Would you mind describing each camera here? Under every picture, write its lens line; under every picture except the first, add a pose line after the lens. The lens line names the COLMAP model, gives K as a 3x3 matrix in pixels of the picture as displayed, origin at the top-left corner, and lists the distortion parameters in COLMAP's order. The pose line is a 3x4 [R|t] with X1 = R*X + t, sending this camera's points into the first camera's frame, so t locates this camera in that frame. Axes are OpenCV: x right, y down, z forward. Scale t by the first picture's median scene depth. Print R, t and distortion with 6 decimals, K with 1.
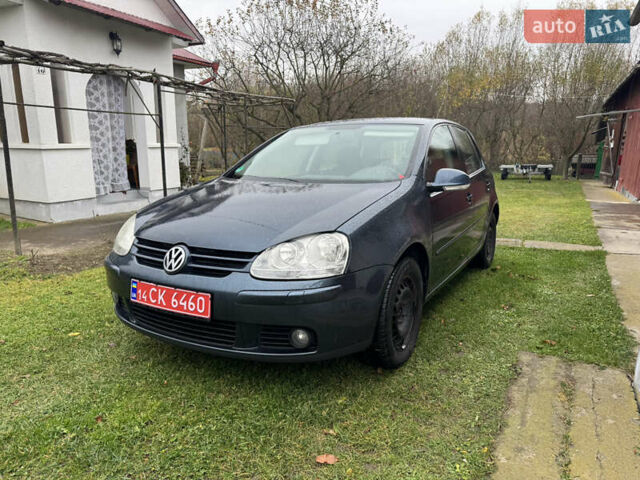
lens RADIAL K [[447.4, 0, 317.9], [0, 447.4, 239.1], [0, 0, 1]] dist [0.060802, -0.073091]
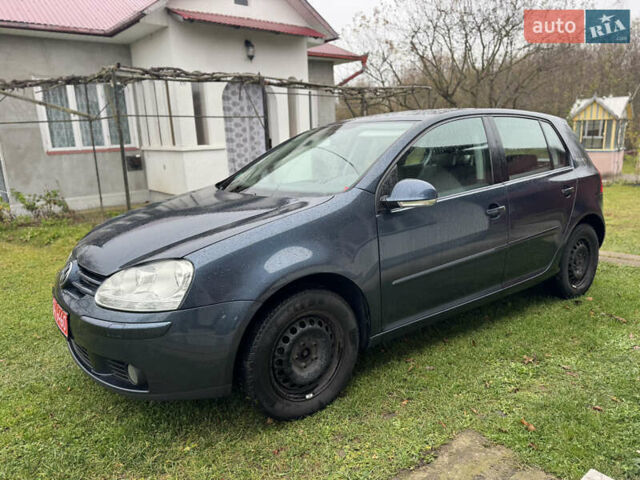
lens RADIAL K [[447.4, 0, 317.9], [0, 447.4, 239.1], [0, 0, 1]] dist [0.060802, -0.073091]
pose [[0.918681, 0.052656, -0.391475, 0.160158], [-0.044038, 0.998550, 0.030968, -0.024228], [0.392538, -0.011210, 0.919668, 0.074371]]
